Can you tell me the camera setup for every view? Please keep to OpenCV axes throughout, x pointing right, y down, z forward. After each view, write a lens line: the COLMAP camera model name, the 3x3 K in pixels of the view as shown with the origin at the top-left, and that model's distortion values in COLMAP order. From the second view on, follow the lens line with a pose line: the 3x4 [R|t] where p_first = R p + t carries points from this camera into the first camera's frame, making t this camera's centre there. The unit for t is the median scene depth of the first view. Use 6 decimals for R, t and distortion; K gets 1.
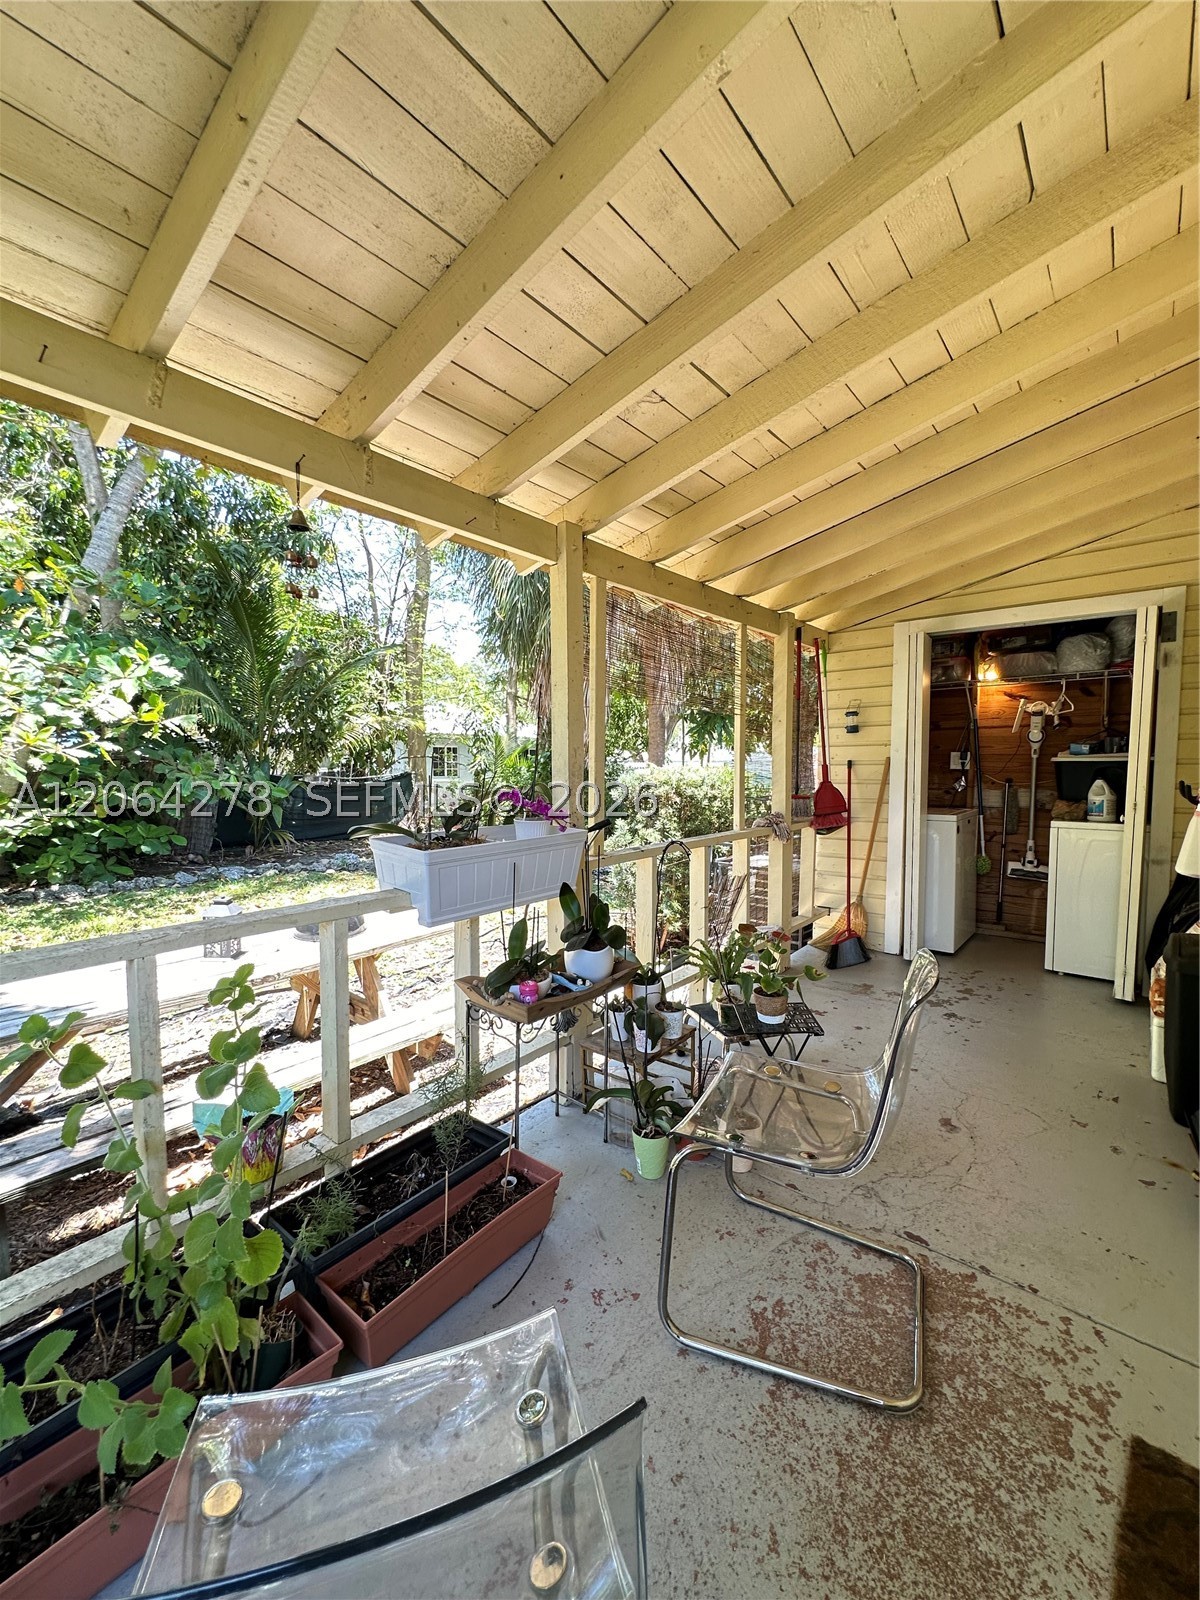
lens RADIAL K [[639.1, 0, 598.0], [0, 639.1, 801.4], [0, 0, 1]] dist [-0.000724, 0.000027]
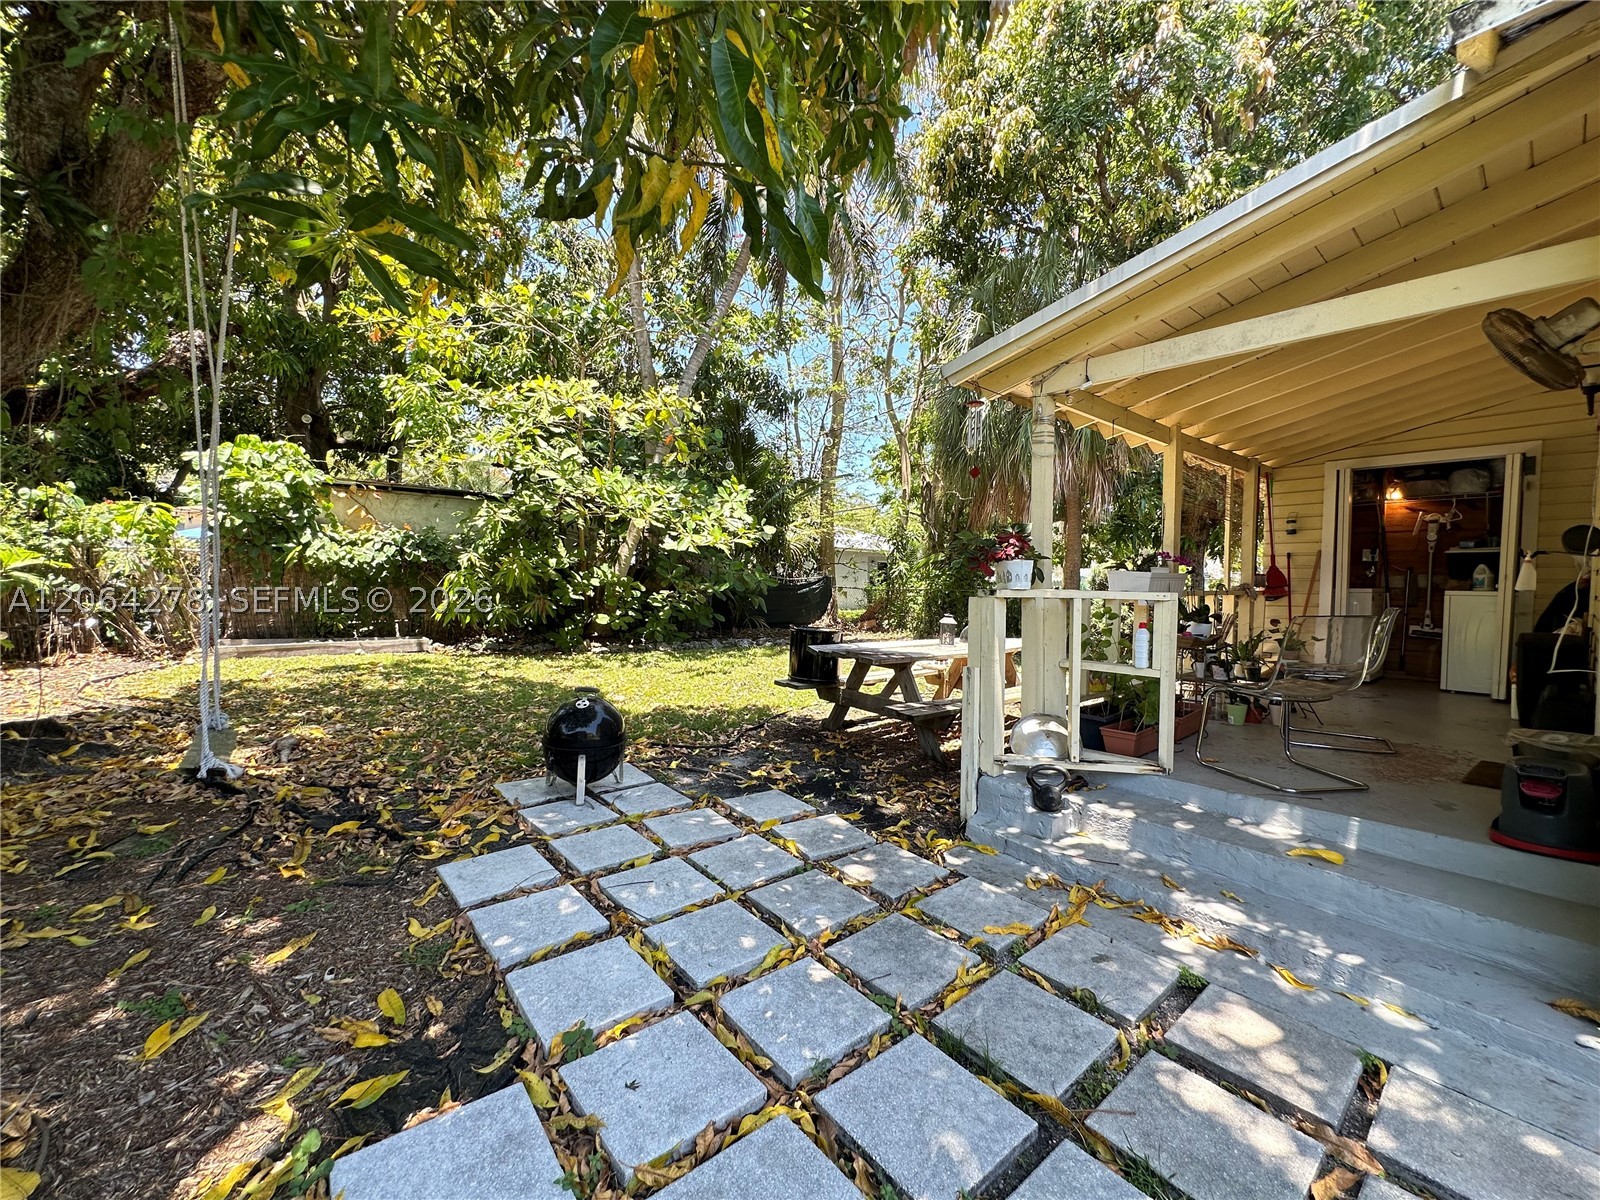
lens RADIAL K [[639.1, 0, 801.1], [0, 639.1, 597.8], [0, 0, 1]] dist [-0.000724, 0.000027]
pose [[0.985330, 0.020345, -0.169442, -0.508016], [-0.025831, 0.999209, -0.030231, 0.123350], [0.168692, 0.034164, 0.985076, -0.707202]]
